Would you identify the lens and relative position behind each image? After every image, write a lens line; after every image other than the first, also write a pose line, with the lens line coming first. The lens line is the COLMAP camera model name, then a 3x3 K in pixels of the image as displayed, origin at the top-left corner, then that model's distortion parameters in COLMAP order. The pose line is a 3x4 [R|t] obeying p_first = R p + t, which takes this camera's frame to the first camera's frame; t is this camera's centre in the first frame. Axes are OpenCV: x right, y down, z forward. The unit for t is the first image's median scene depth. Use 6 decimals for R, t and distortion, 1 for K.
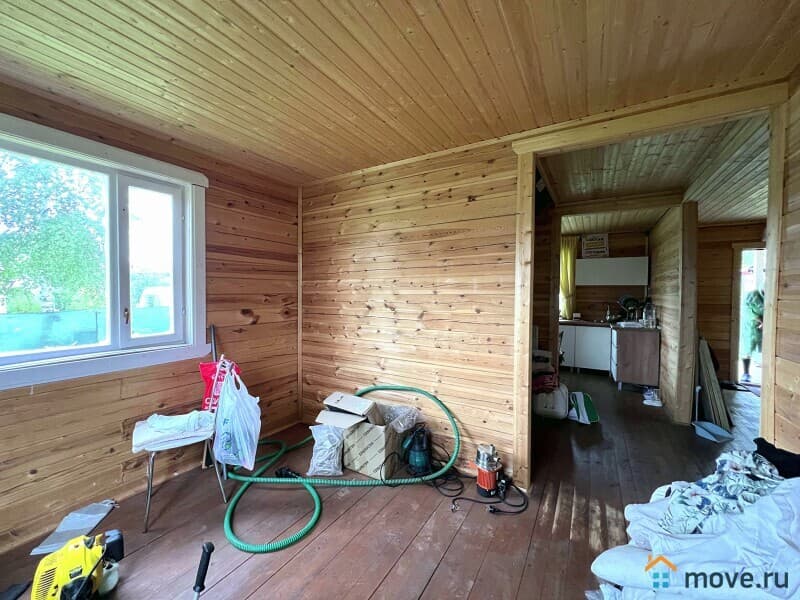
lens RADIAL K [[319.0, 0, 395.9], [0, 319.0, 300.6], [0, 0, 1]] dist [-0.000429, -0.000074]
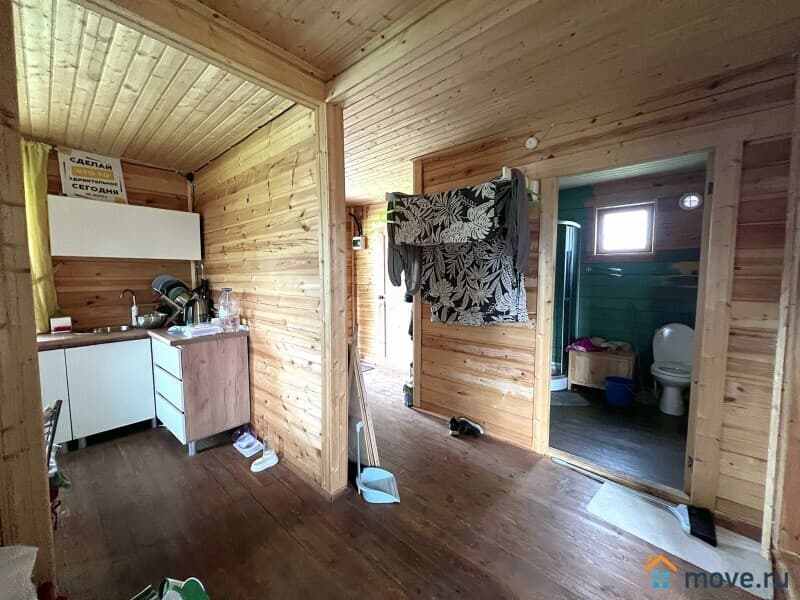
lens RADIAL K [[319.0, 0, 404.0], [0, 319.0, 296.4], [0, 0, 1]] dist [-0.000429, -0.000074]
pose [[0.175214, -0.074511, 0.981707, 0.233604], [0.032399, 0.997028, 0.069892, -0.007146], [-0.983997, 0.019560, 0.177108, 0.489538]]
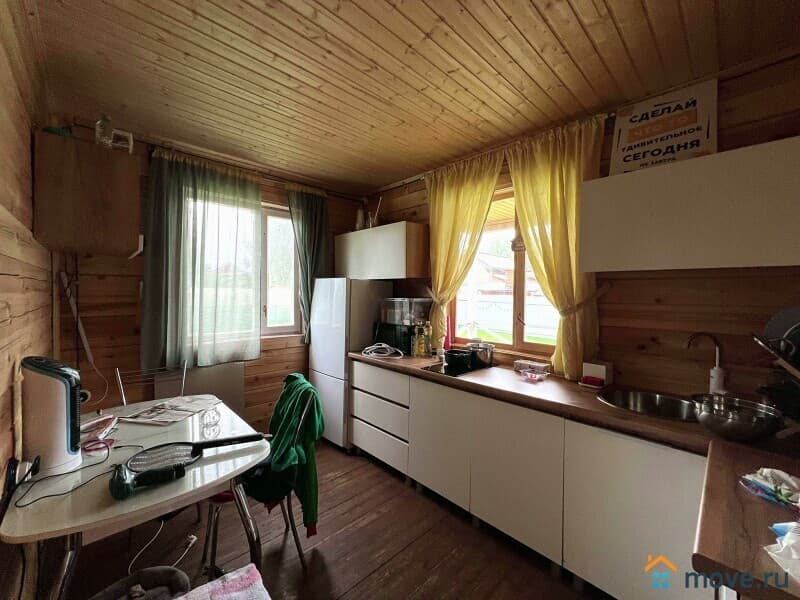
lens RADIAL K [[319.0, 0, 401.8], [0, 319.0, 297.9], [0, 0, 1]] dist [-0.000429, -0.000074]
pose [[0.969025, 0.013264, -0.246607, 0.518099], [-0.019136, 0.999587, -0.021431, -0.014768], [0.246221, 0.025486, 0.968879, 0.736144]]
